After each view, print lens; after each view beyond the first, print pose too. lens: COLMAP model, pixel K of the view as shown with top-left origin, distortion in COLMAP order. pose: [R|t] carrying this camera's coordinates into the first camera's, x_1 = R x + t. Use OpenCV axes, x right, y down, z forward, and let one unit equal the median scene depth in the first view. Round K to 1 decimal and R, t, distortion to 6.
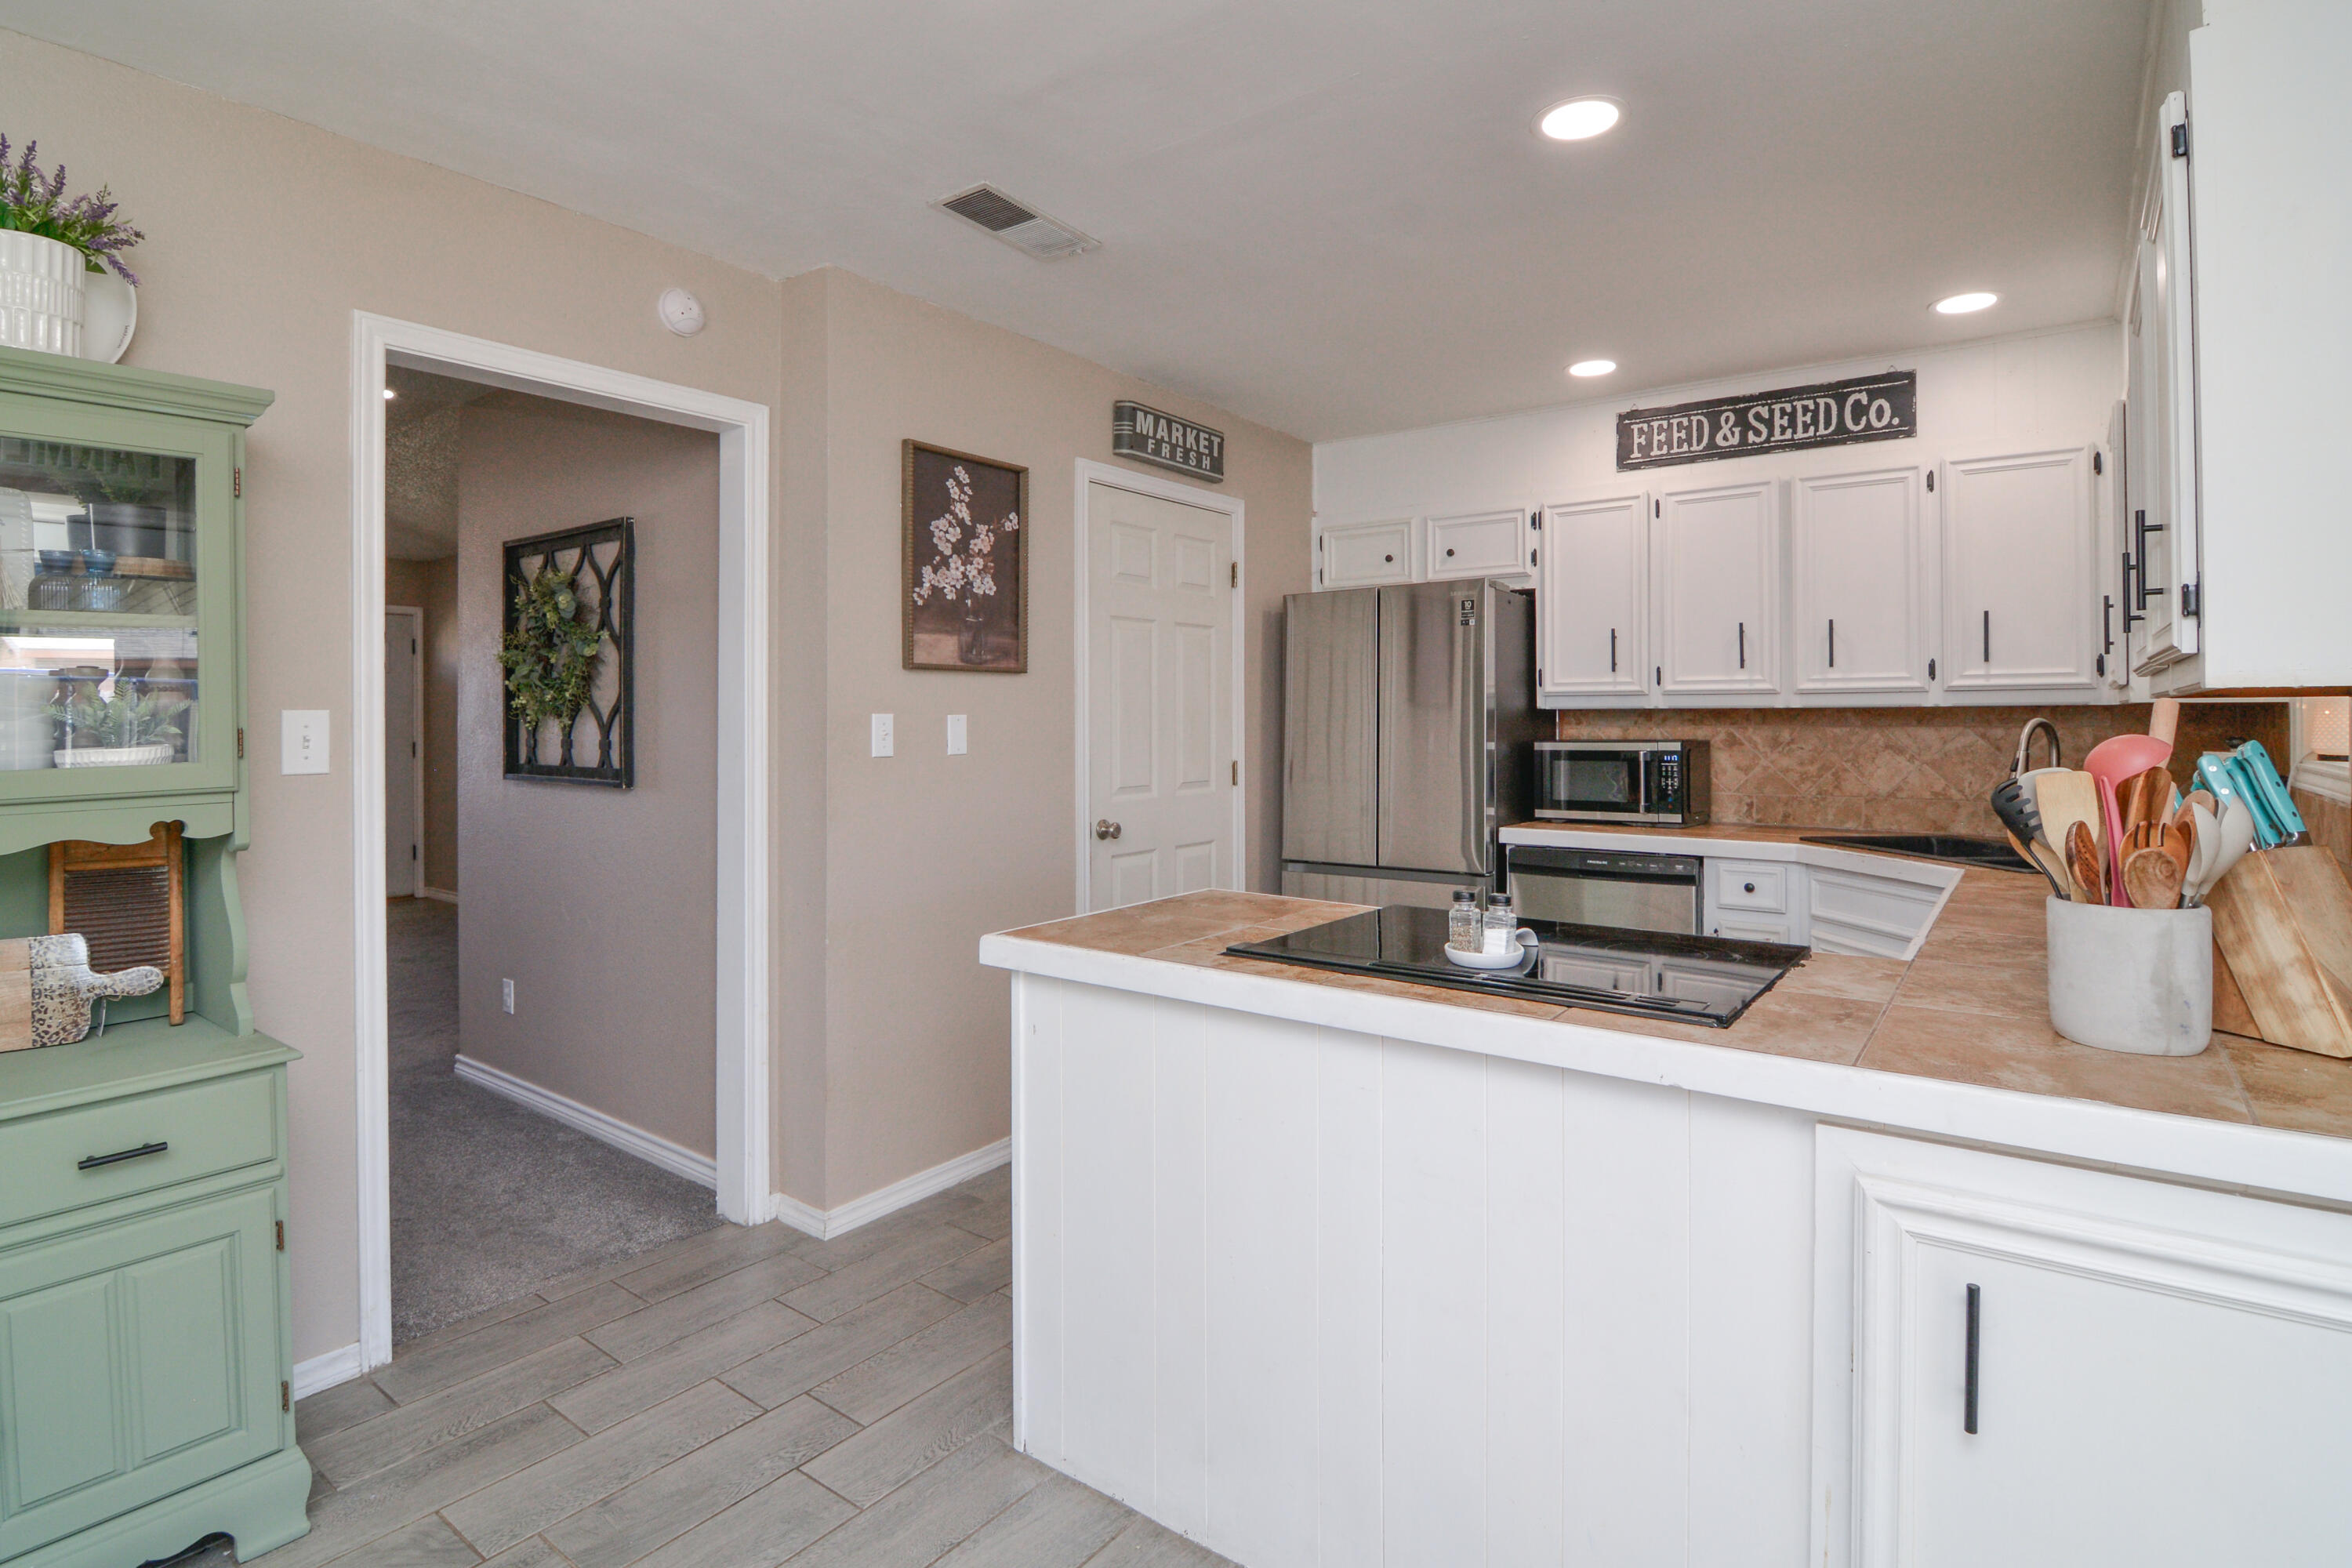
lens RADIAL K [[1171.3, 0, 1154.3], [0, 1171.3, 726.6], [0, 0, 1]] dist [-0.006438, -0.009498]
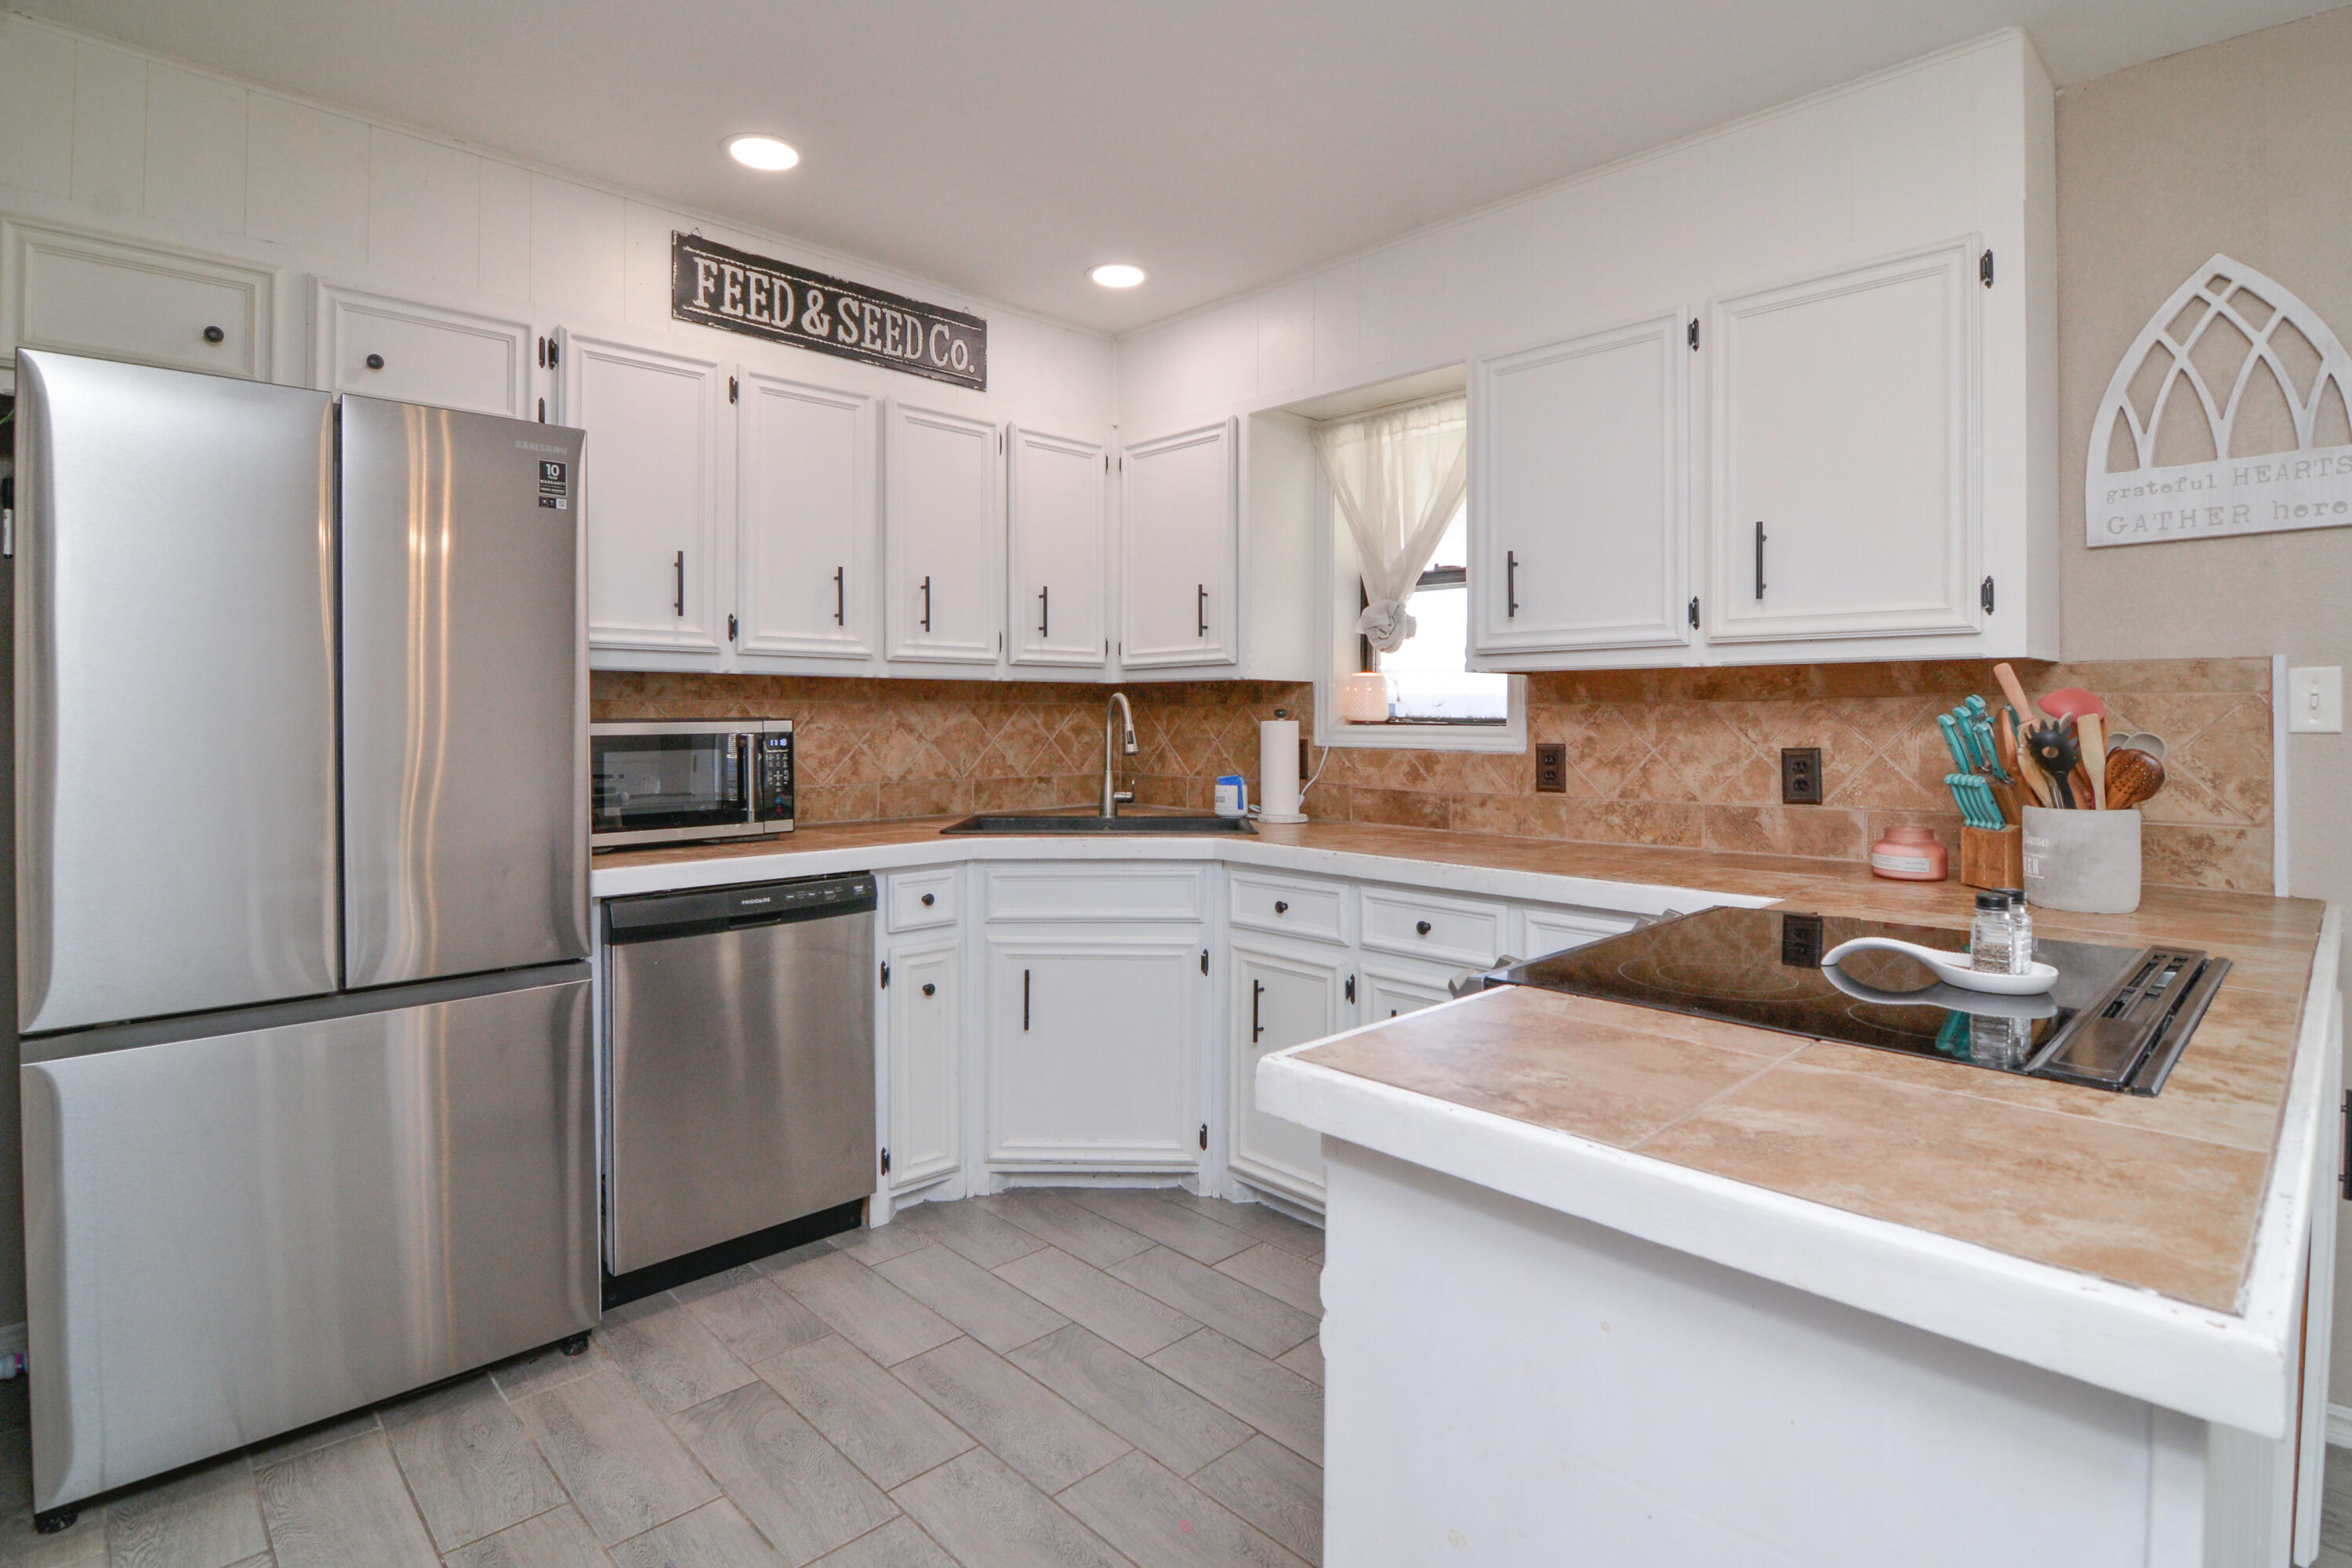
lens RADIAL K [[1171.3, 0, 1124.1], [0, 1171.3, 725.2], [0, 0, 1]] dist [-0.006438, -0.009498]
pose [[0.159938, -0.005293, 0.987113, -0.243042], [0.004924, 0.999977, 0.004564, 0.014387], [-0.987115, 0.004131, 0.159960, 0.694638]]
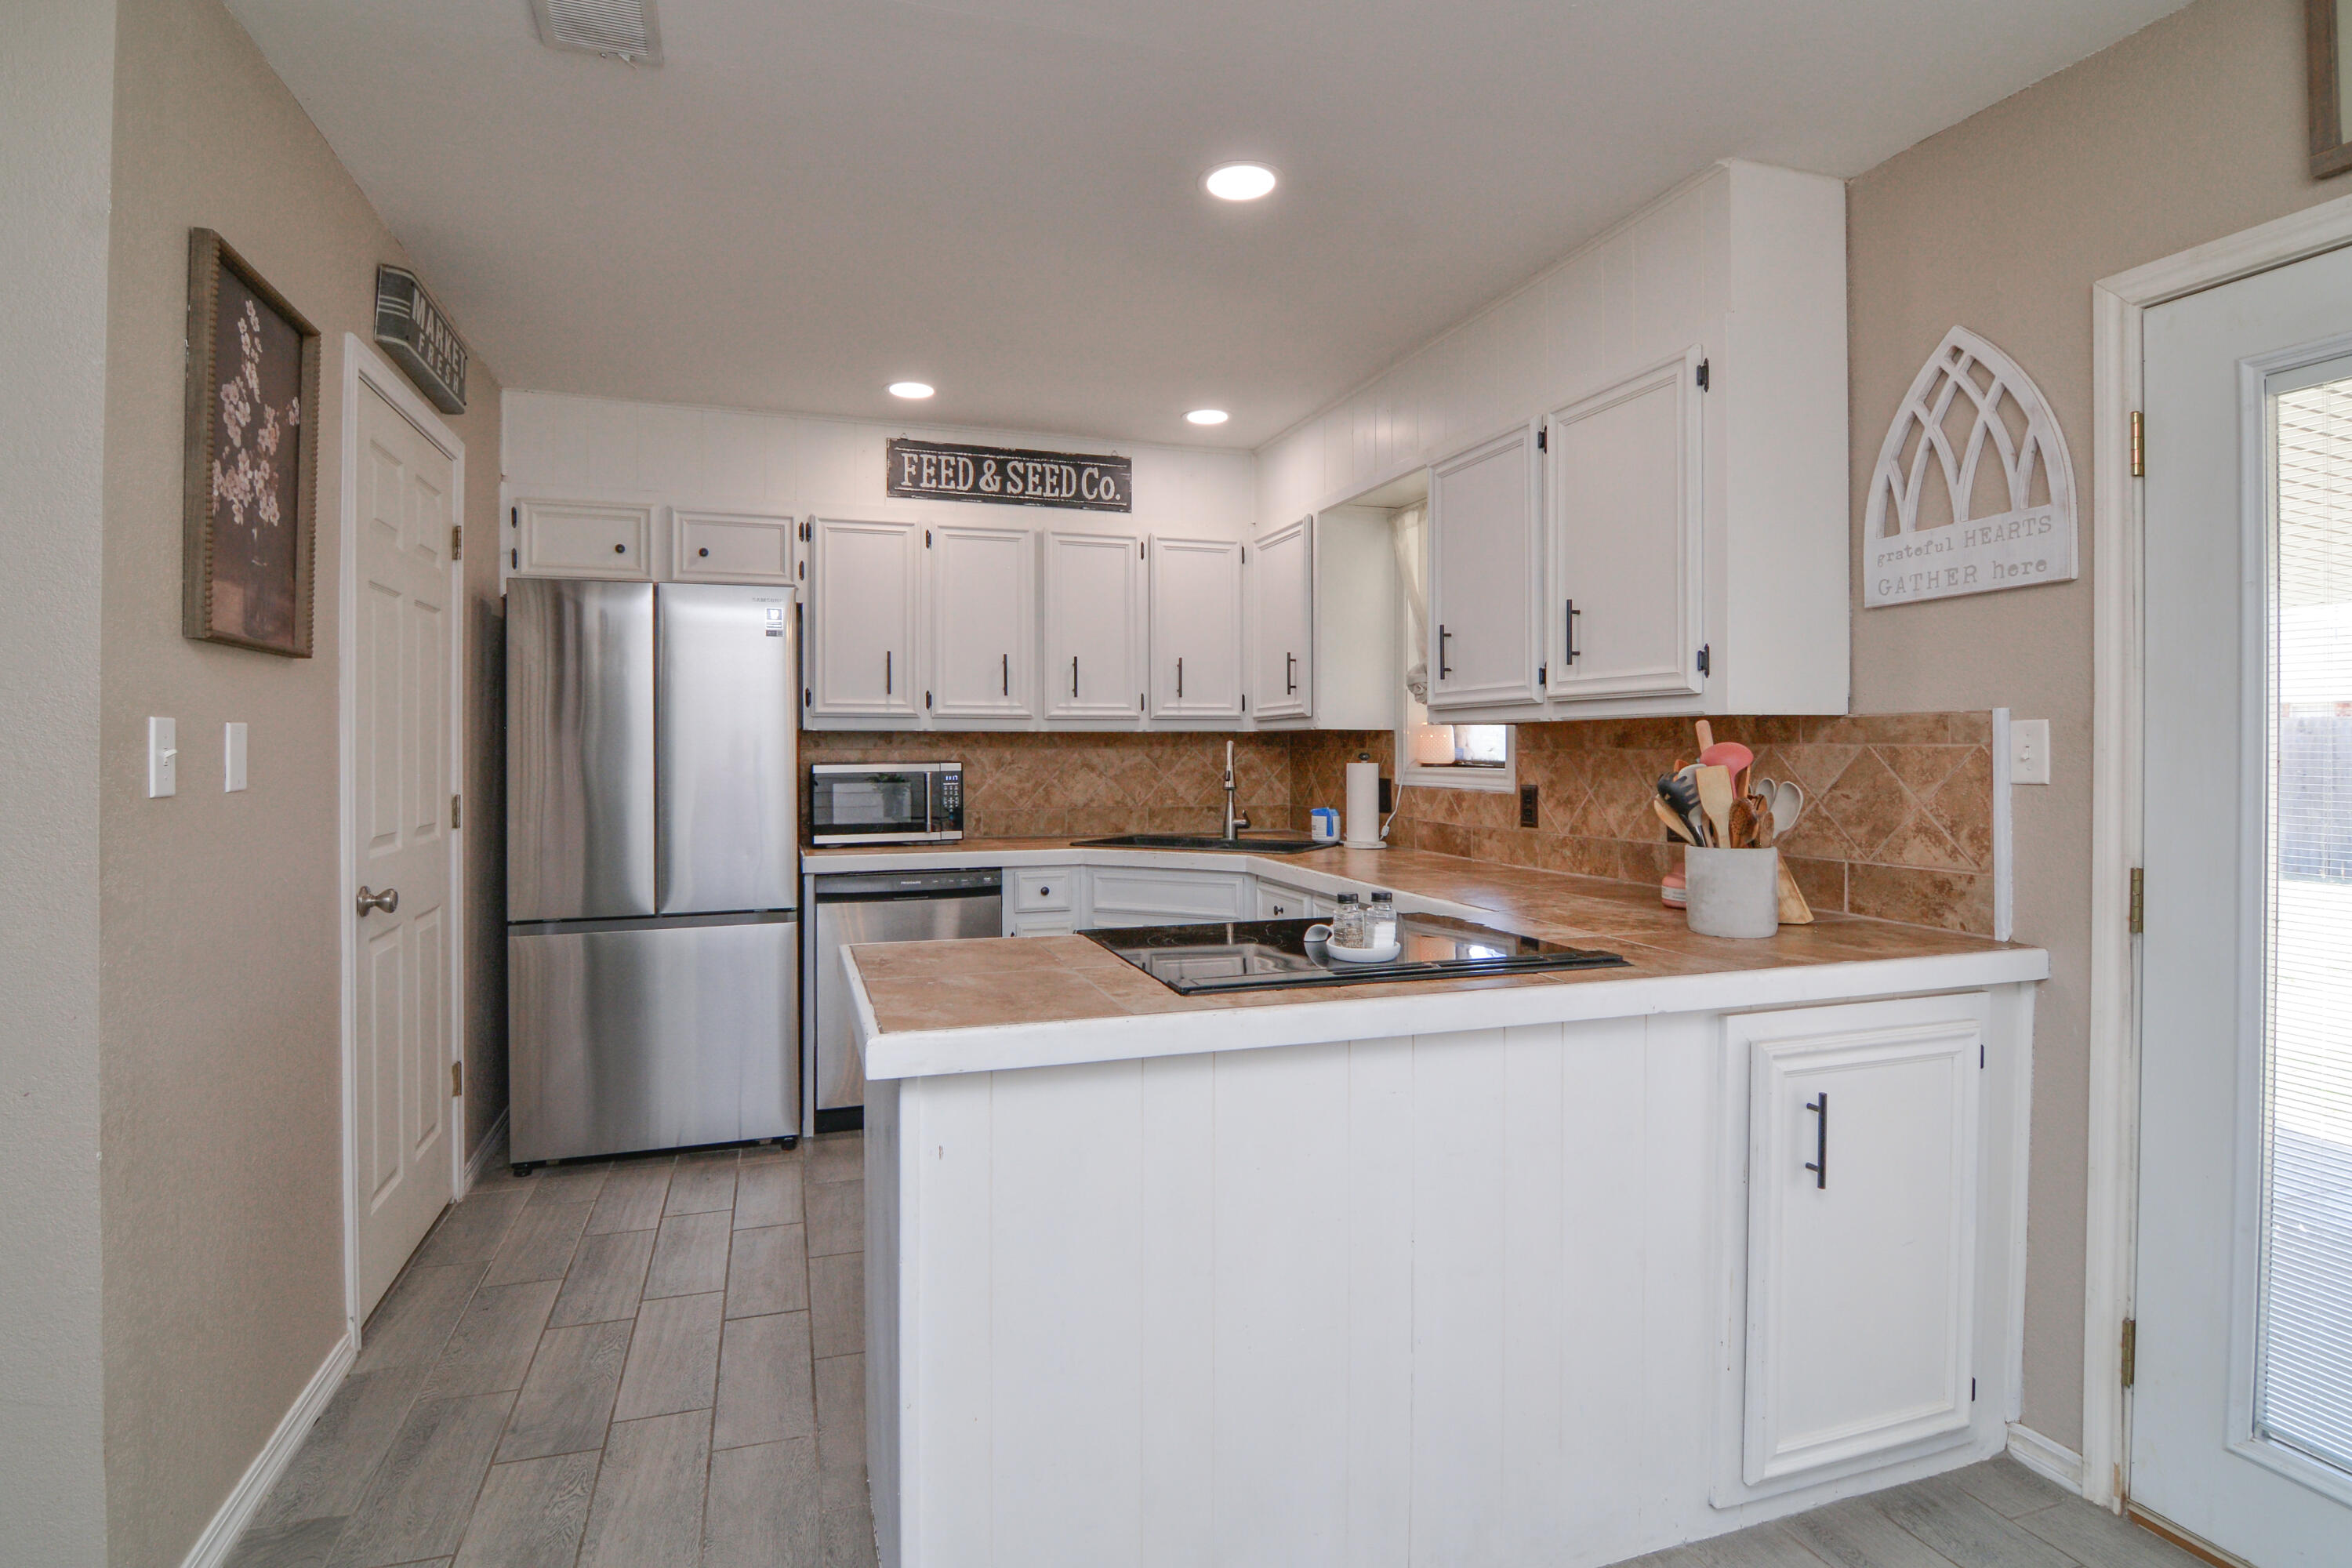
lens RADIAL K [[1171.3, 0, 1159.1], [0, 1171.3, 760.8], [0, 0, 1]] dist [-0.006438, -0.009498]
pose [[0.572467, -0.007258, 0.819896, -0.325855], [0.004855, 0.999973, 0.005462, 0.006668], [-0.819913, 0.000854, 0.572487, 0.249580]]
